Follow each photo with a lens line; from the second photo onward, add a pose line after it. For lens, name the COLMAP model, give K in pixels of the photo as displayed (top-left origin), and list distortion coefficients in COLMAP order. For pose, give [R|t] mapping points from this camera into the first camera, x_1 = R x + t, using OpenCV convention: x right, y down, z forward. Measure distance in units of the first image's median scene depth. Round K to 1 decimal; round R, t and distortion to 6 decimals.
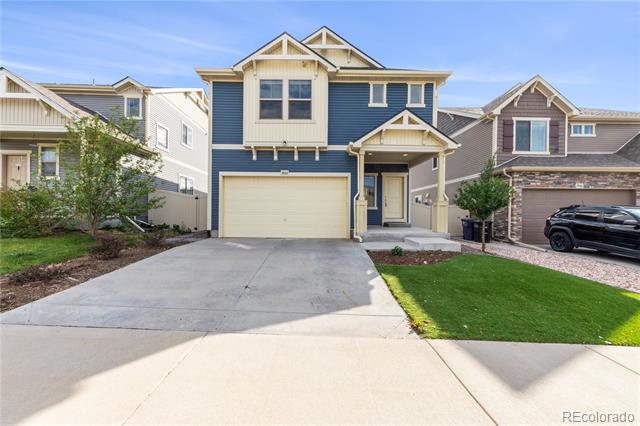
lens RADIAL K [[249.4, 0, 307.2], [0, 249.4, 214.8], [0, 0, 1]] dist [0.008517, -0.003313]
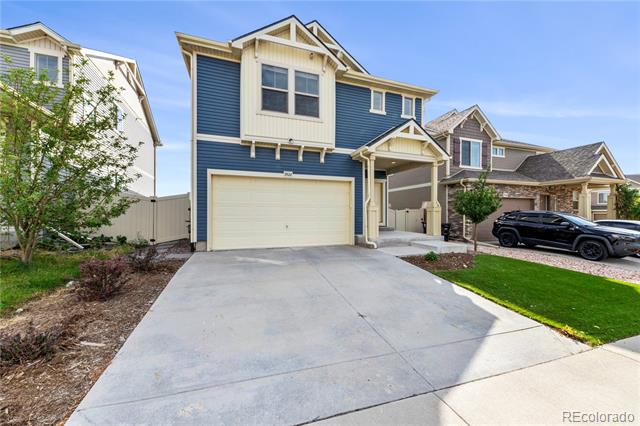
lens RADIAL K [[249.4, 0, 325.3], [0, 249.4, 218.2], [0, 0, 1]] dist [0.008517, -0.003313]
pose [[0.941633, -0.011094, 0.336457, -0.269058], [0.009856, 0.999937, 0.005386, -0.015051], [-0.336496, -0.001756, 0.941683, 0.117198]]
